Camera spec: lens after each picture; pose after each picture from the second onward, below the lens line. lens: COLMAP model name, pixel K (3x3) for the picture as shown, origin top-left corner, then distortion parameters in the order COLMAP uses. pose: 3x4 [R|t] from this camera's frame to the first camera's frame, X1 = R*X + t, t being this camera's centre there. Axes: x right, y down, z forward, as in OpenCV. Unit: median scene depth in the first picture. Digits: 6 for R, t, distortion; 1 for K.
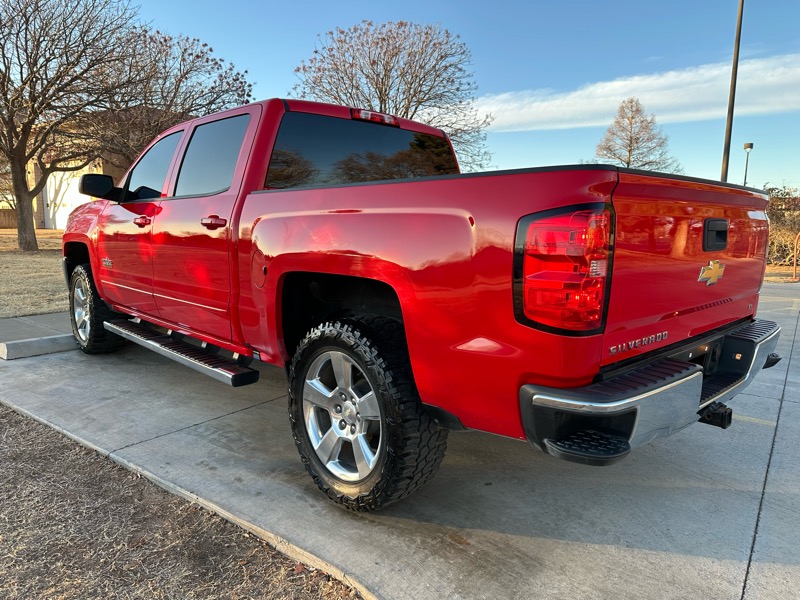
lens RADIAL K [[560.9, 0, 401.1], [0, 560.9, 297.1], [0, 0, 1]] dist [0.029908, -0.035938]
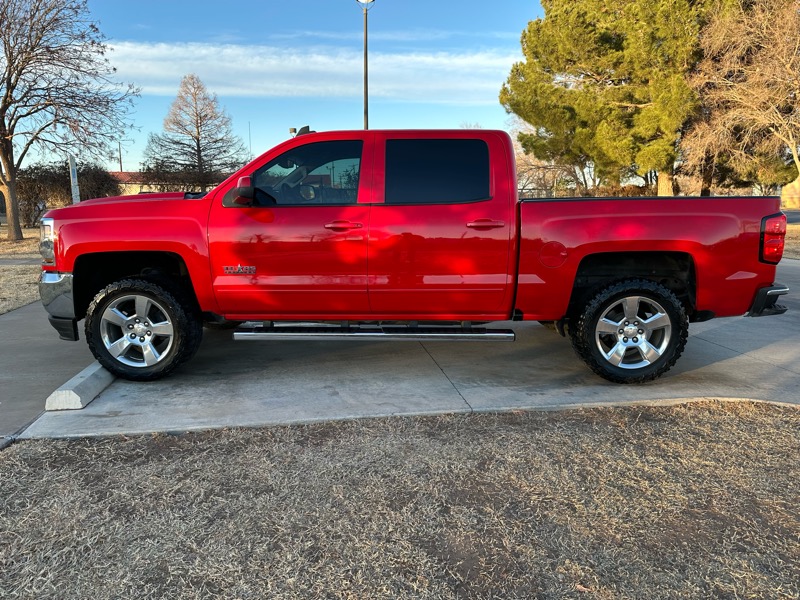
lens RADIAL K [[560.9, 0, 402.0], [0, 560.9, 306.4], [0, 0, 1]] dist [0.029908, -0.035938]
pose [[0.701295, -0.148368, 0.697261, -1.212197], [0.104584, 0.988932, 0.105243, -0.085920], [-0.705158, -0.000885, 0.709050, 0.175137]]
